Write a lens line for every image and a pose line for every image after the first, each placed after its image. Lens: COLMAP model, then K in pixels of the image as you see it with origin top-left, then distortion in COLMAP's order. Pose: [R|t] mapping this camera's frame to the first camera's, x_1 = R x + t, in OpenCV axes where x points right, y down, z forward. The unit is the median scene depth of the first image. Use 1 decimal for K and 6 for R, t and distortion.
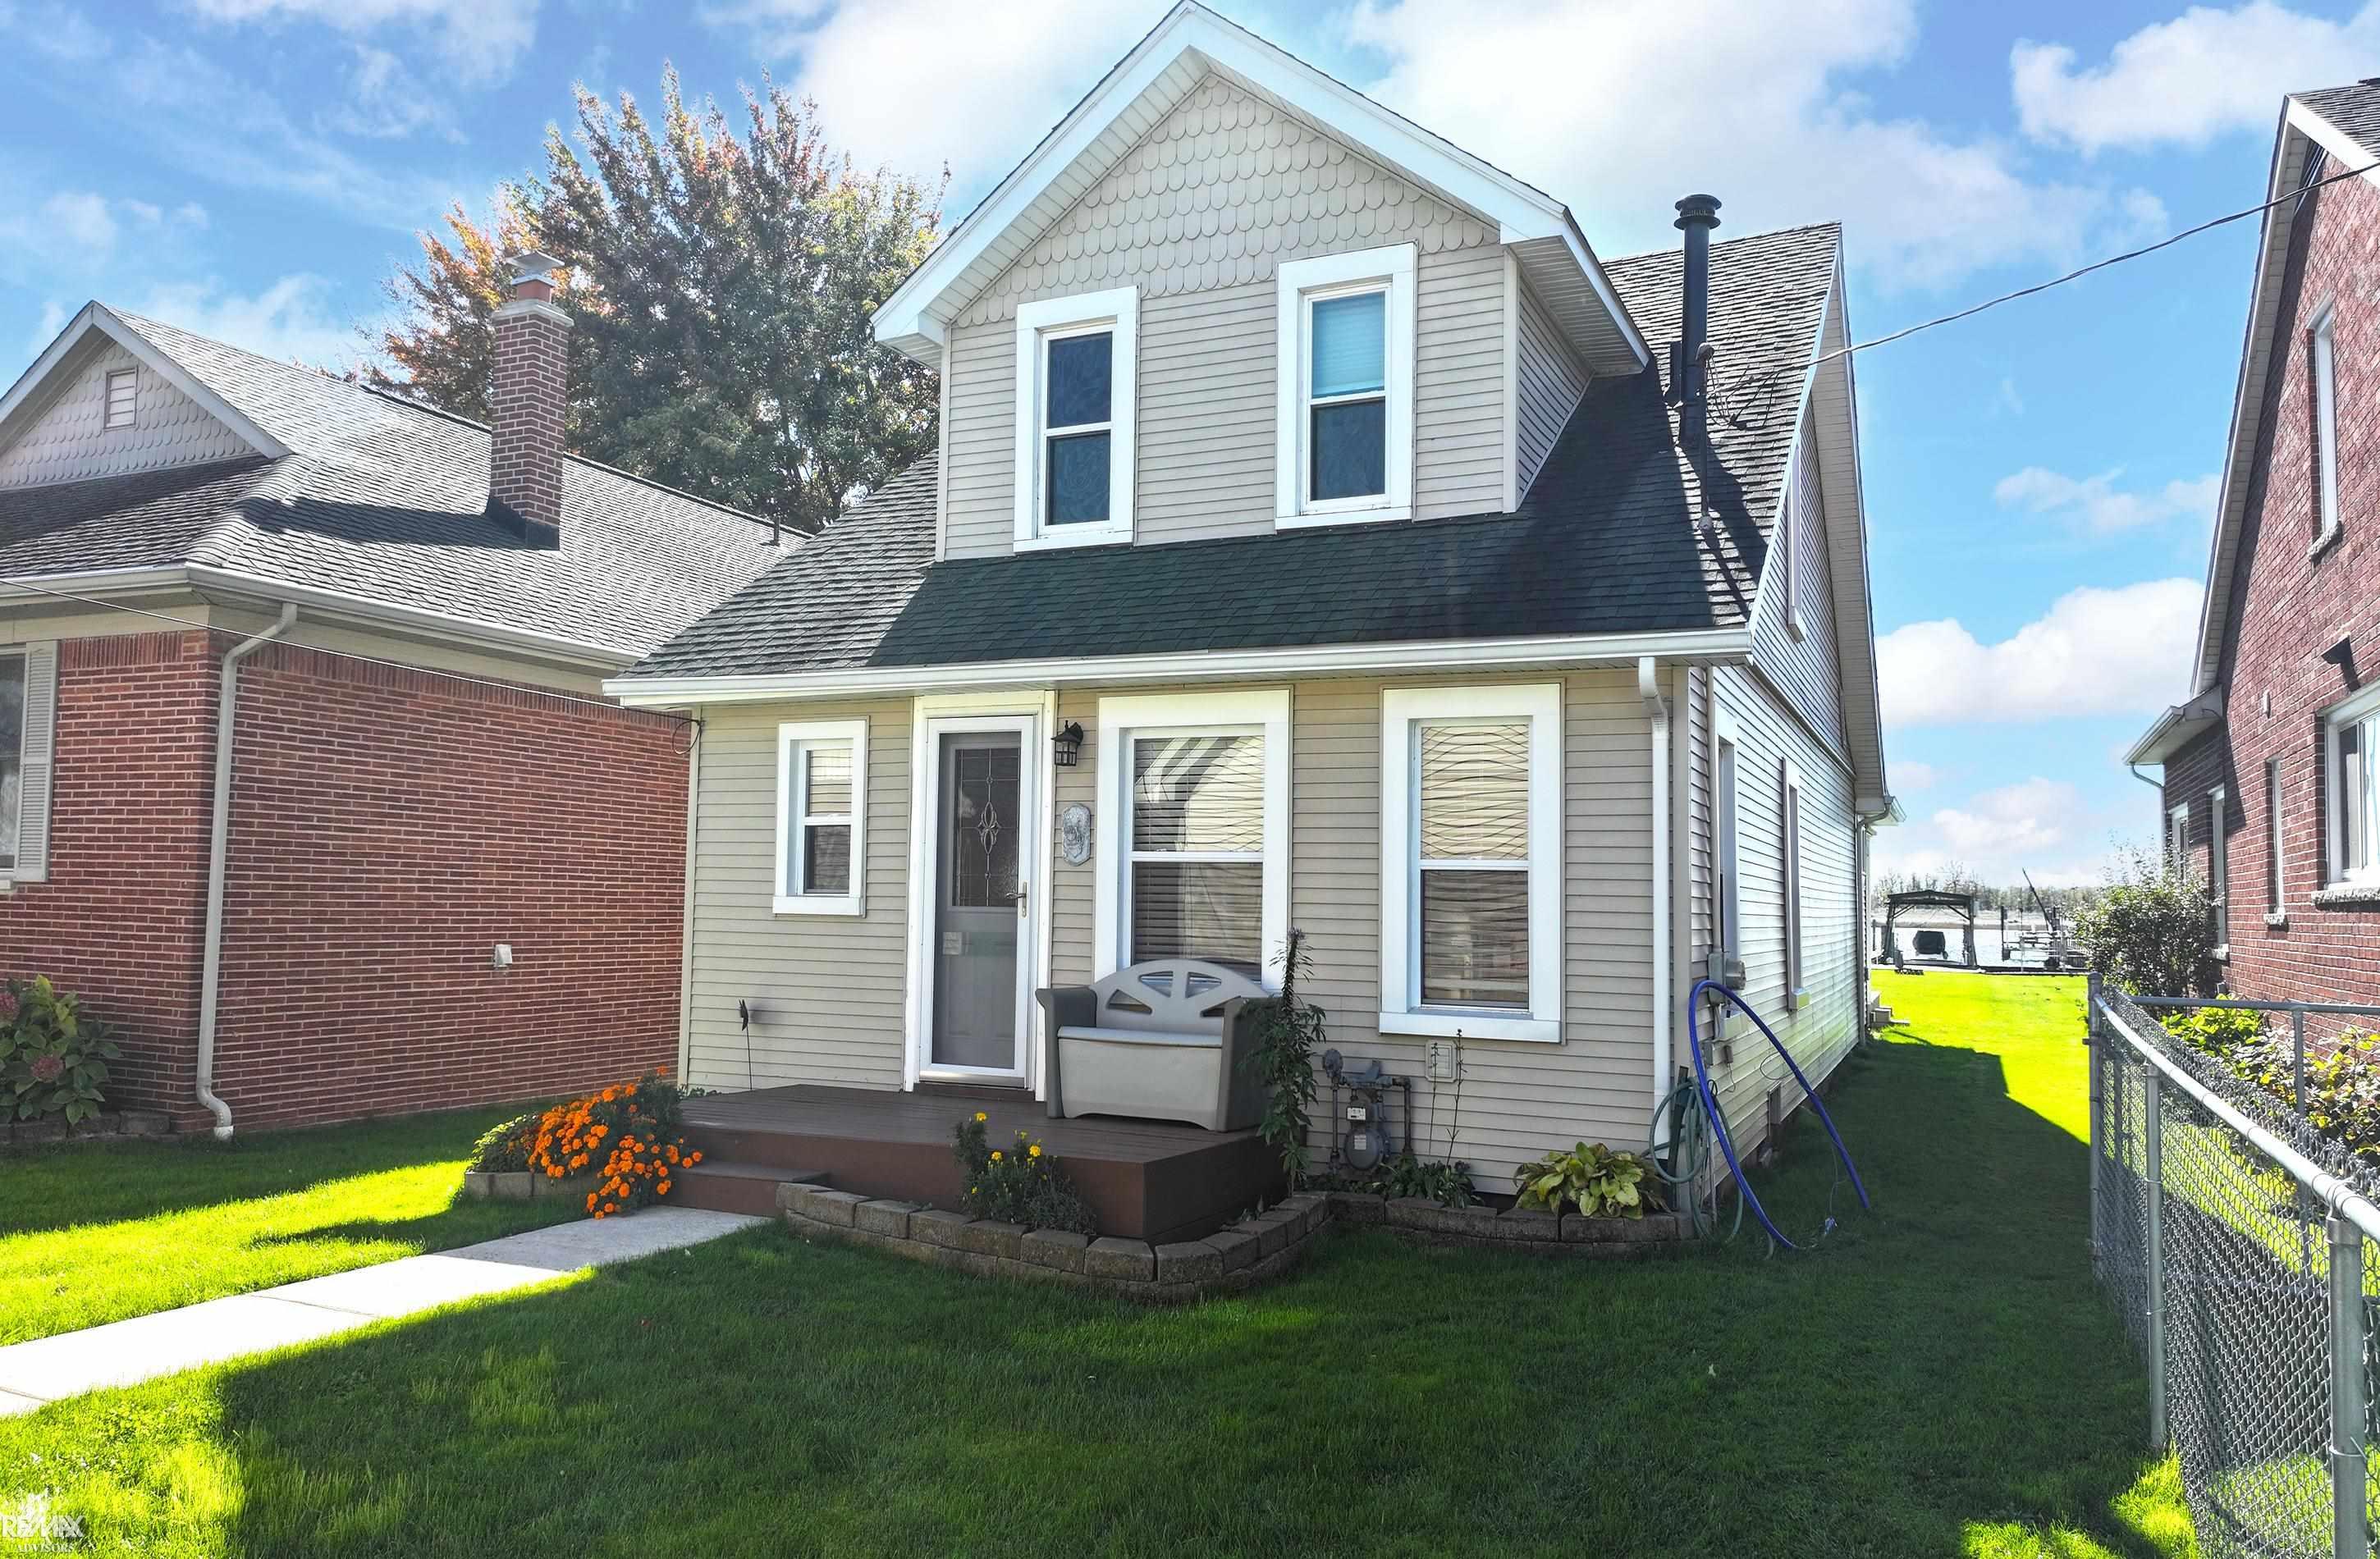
lens RADIAL K [[1638.7, 0, 1190.0], [0, 1638.7, 779.5], [0, 0, 1]] dist [0.000790, 0.001312]
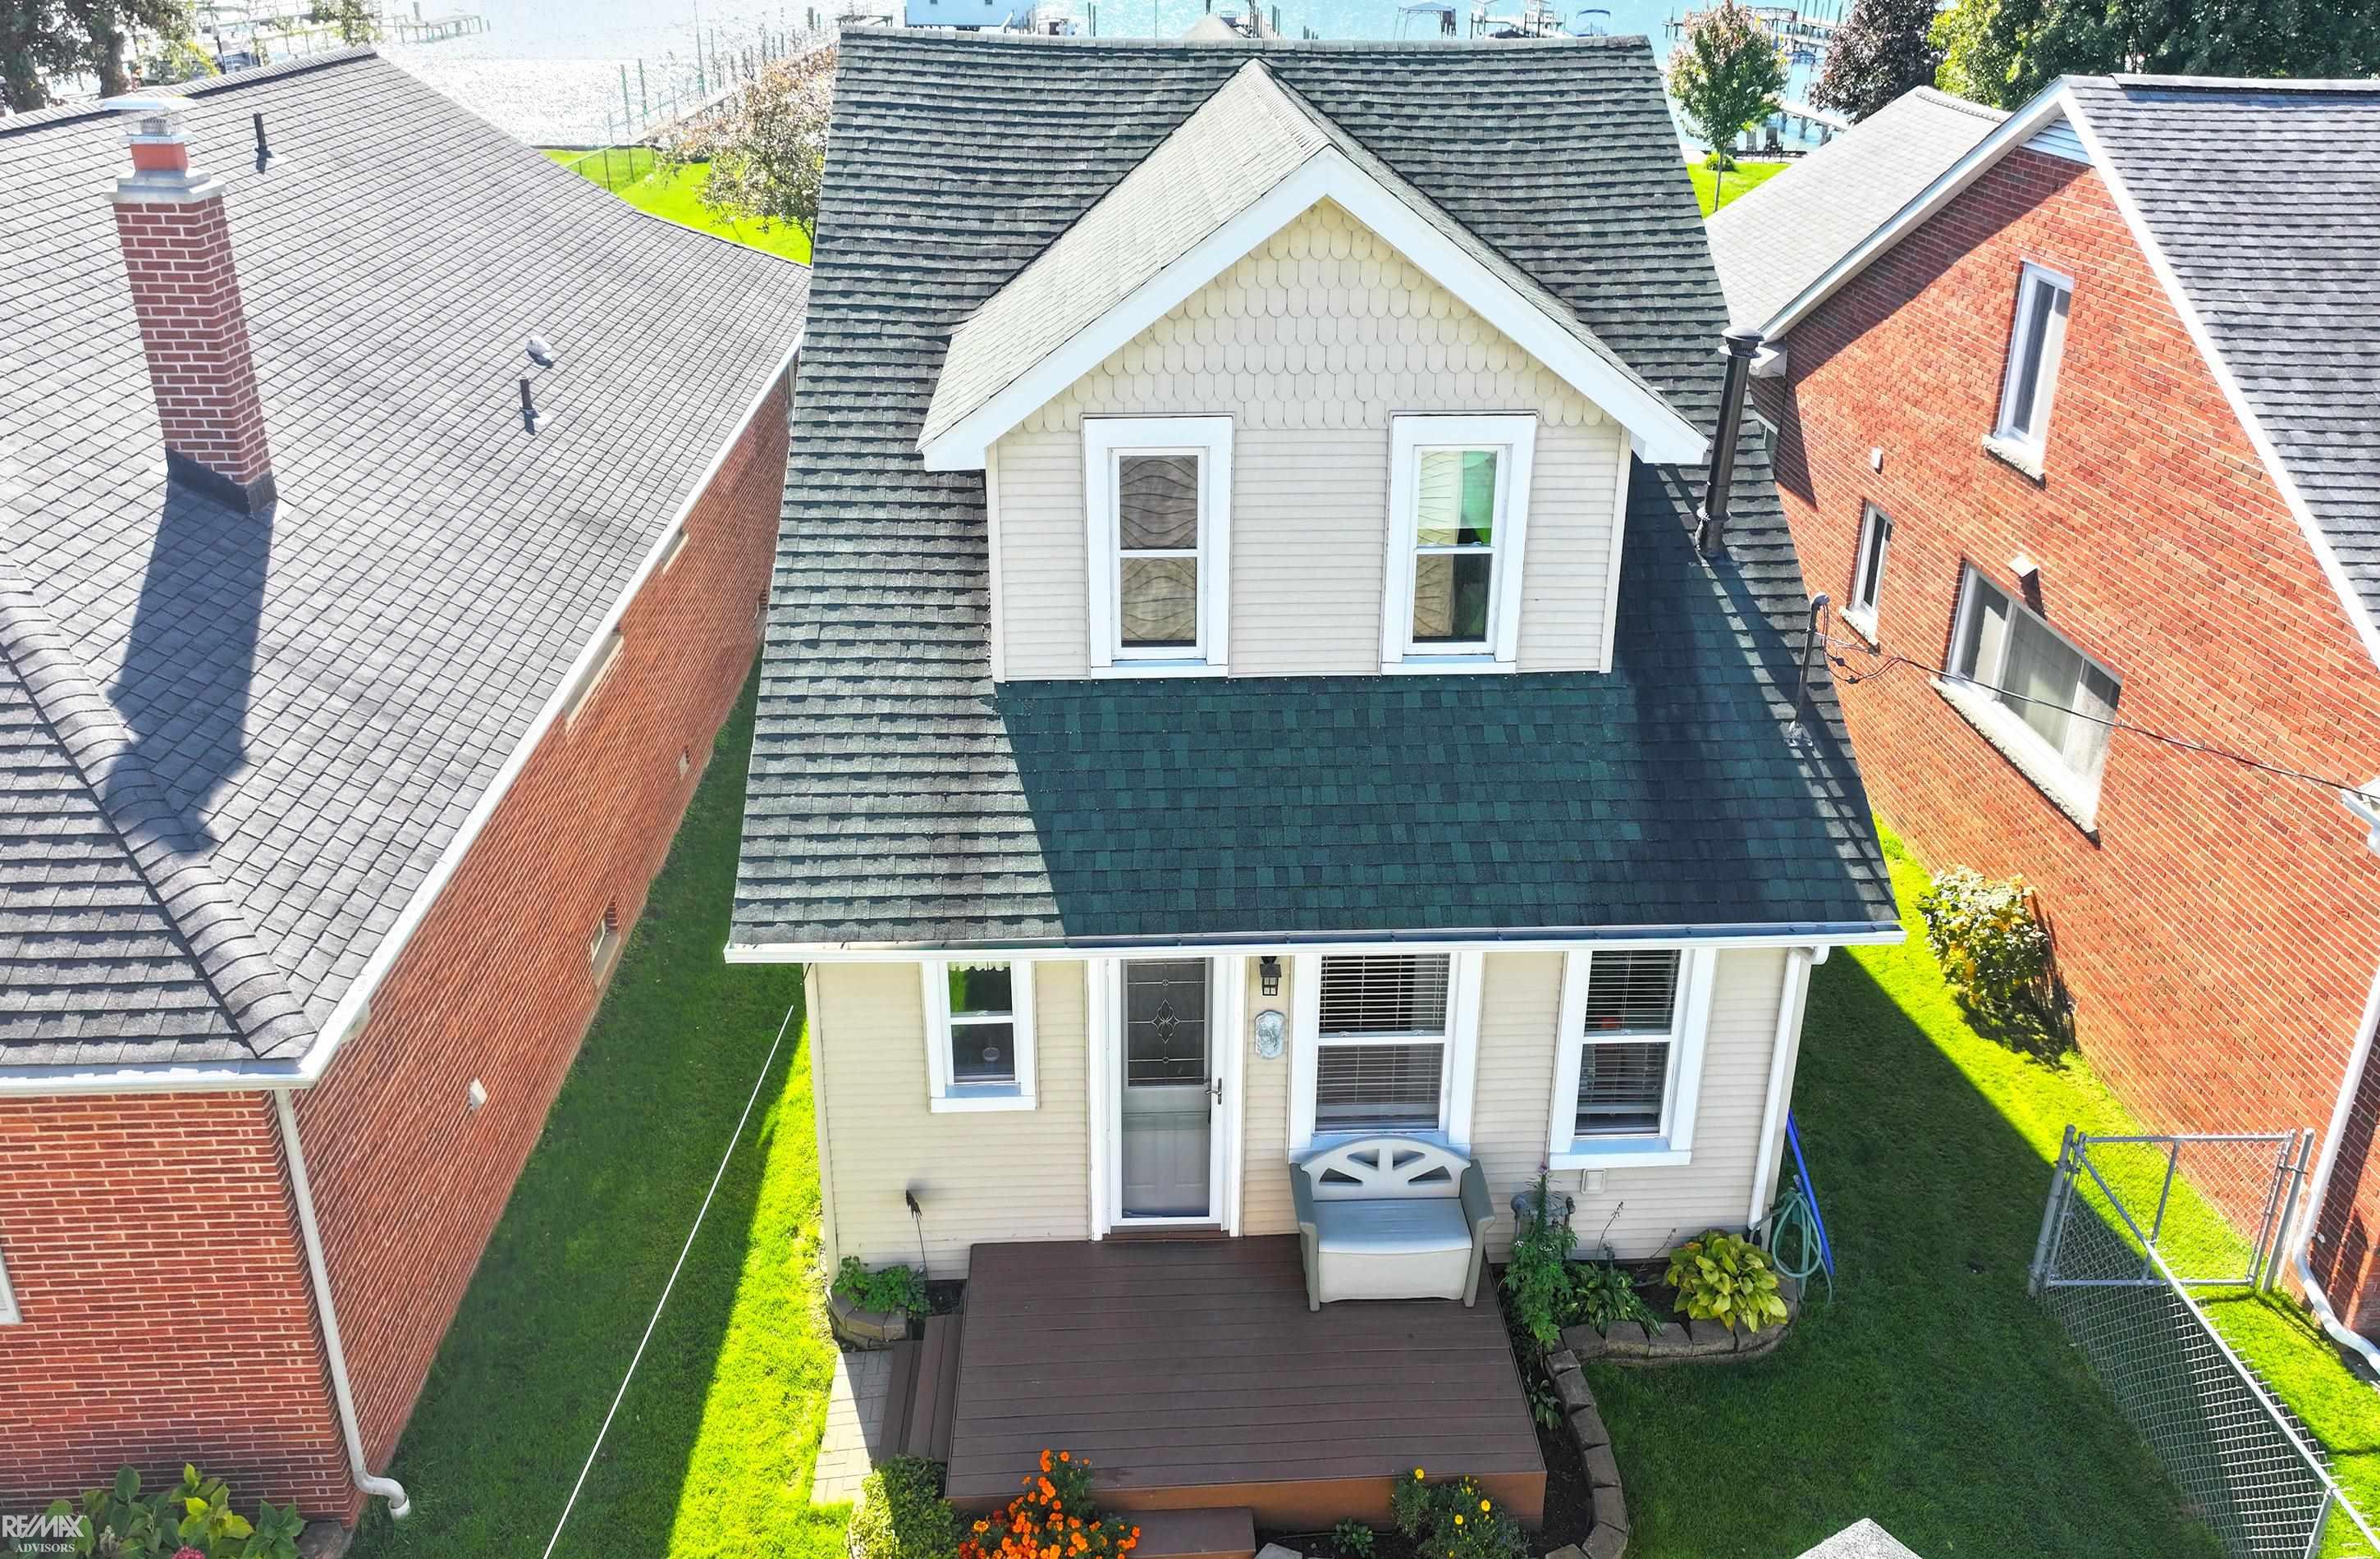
lens RADIAL K [[1720.8, 0, 1198.9], [0, 1720.8, 496.5], [0, 0, 1]] dist [0.000313, -0.000442]
pose [[0.888386, -0.156472, 0.431610, -0.517571], [-0.028798, 0.919283, 0.392543, -0.698730], [-0.458194, -0.361159, 0.812172, 0.214839]]
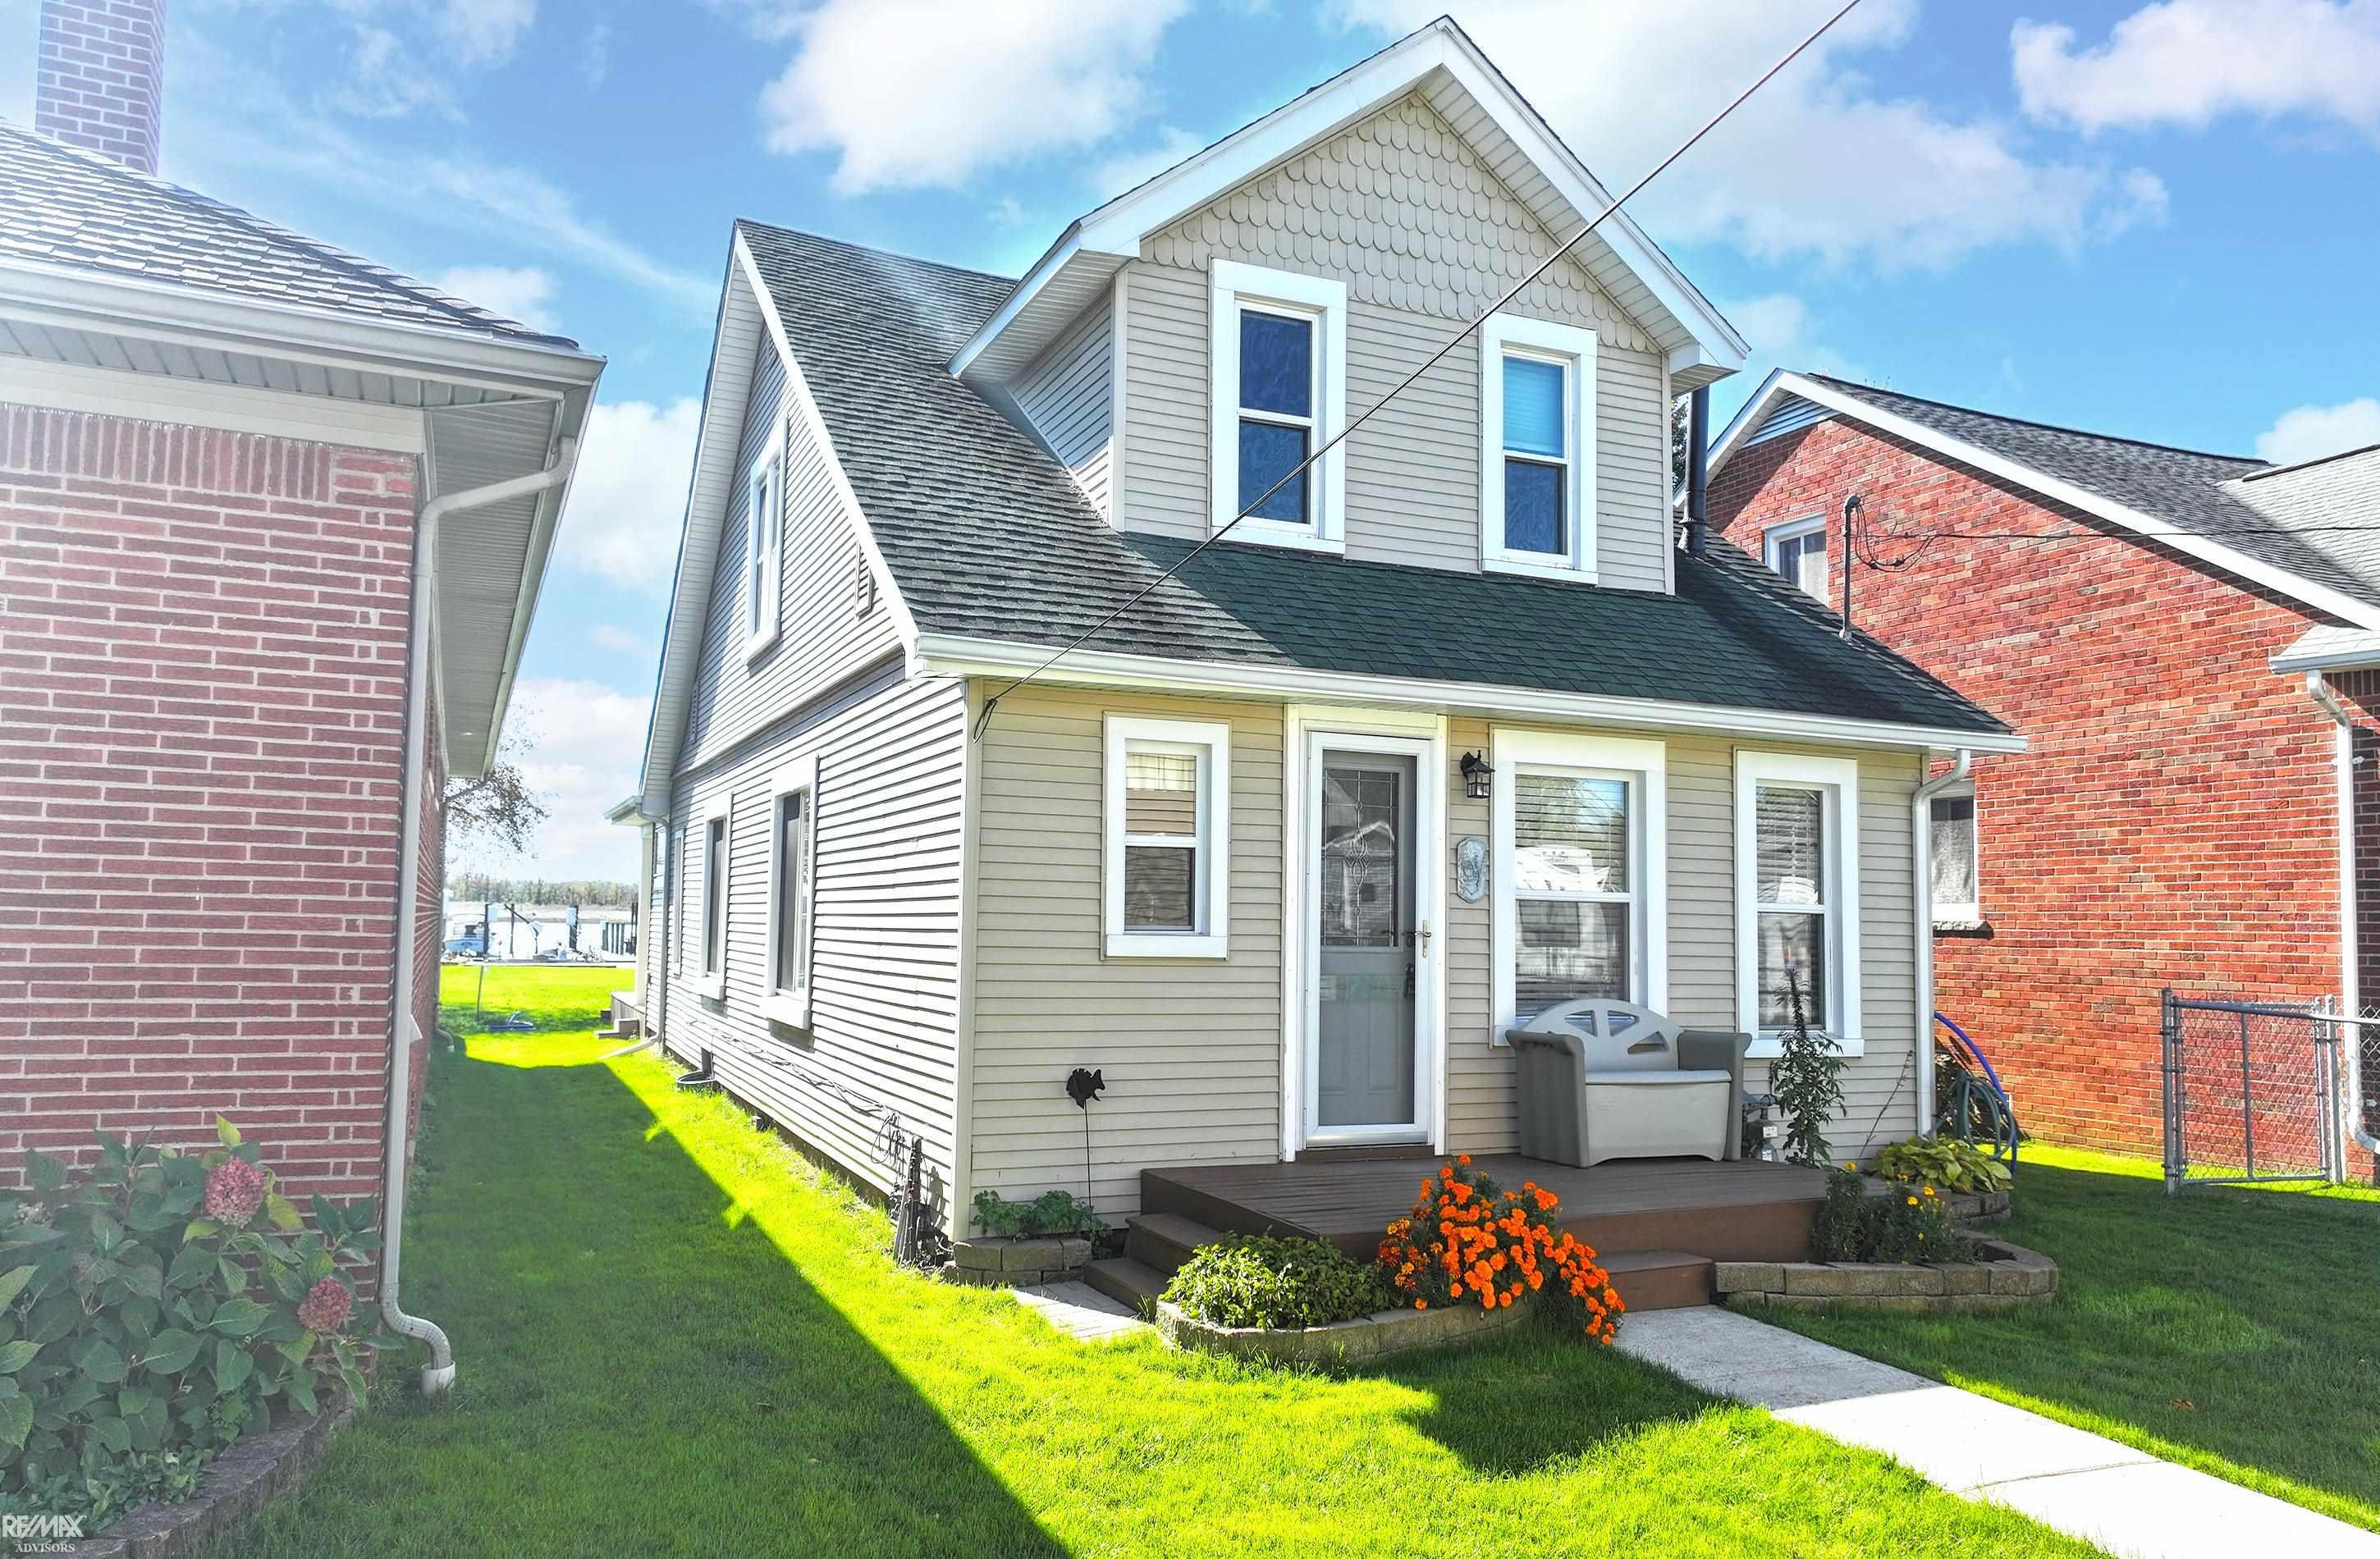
lens RADIAL K [[1638.7, 0, 1190.0], [0, 1638.7, 779.5], [0, 0, 1]] dist [0.000790, 0.001312]
pose [[0.678218, 0.059964, 0.732410, -0.832883], [-0.064053, 0.997696, -0.022371, 0.012061], [-0.732064, -0.031740, 0.680496, 0.448500]]
